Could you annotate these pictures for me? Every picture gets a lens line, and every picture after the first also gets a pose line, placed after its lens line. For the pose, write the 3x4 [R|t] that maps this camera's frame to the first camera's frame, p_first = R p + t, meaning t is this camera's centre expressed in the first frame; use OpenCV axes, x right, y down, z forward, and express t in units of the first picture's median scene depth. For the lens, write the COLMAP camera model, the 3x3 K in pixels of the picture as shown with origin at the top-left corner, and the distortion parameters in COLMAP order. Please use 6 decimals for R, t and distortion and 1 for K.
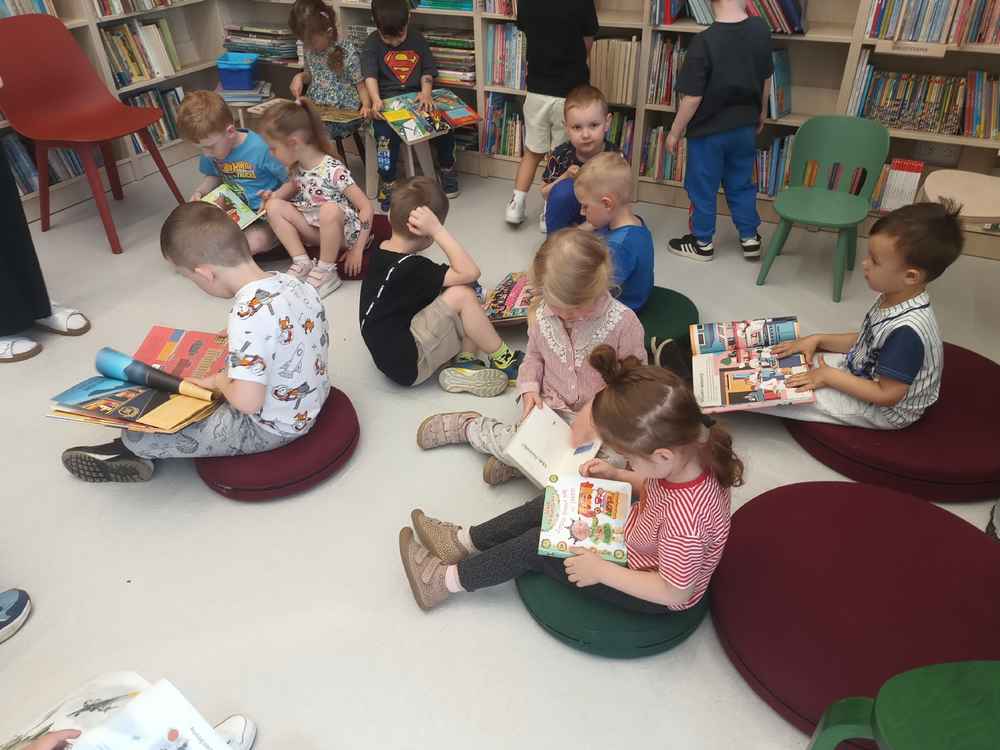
lens RADIAL K [[756.0, 0, 504.4], [0, 756.0, 389.3], [0, 0, 1]] dist [0.009594, 0.012019]
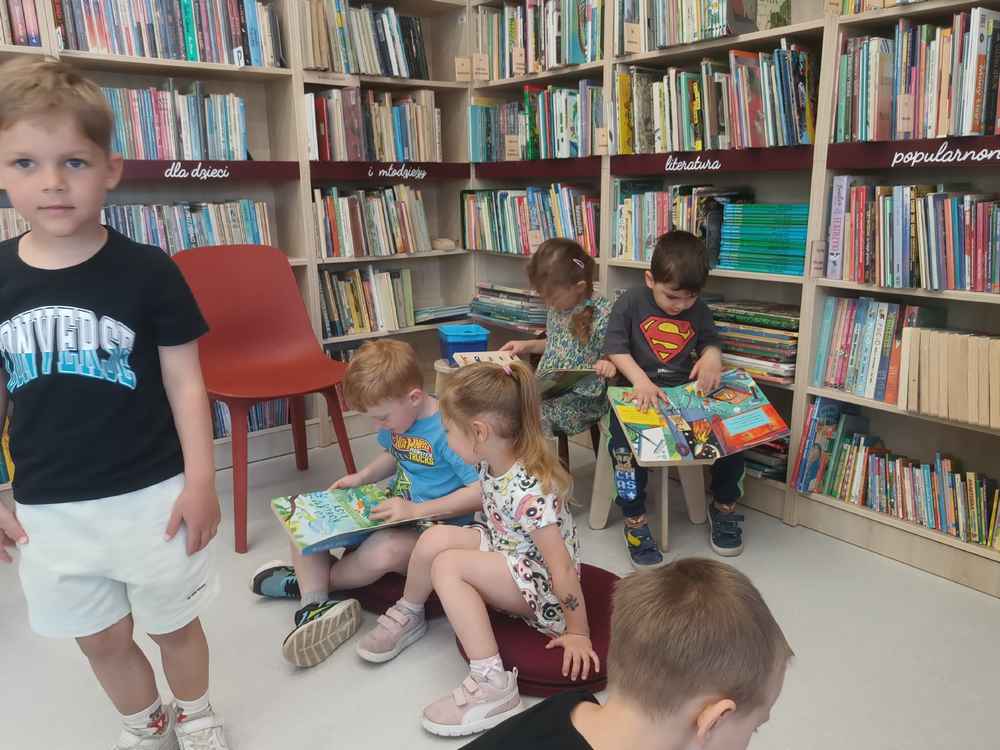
lens RADIAL K [[781.6, 0, 498.2], [0, 781.6, 363.2], [0, 0, 1]] dist [0.046228, -0.014726]
pose [[0.915532, 0.107153, -0.387711, -0.011557], [-0.249247, 0.907647, -0.337718, -0.140886], [0.315717, 0.405827, 0.857687, 0.370274]]
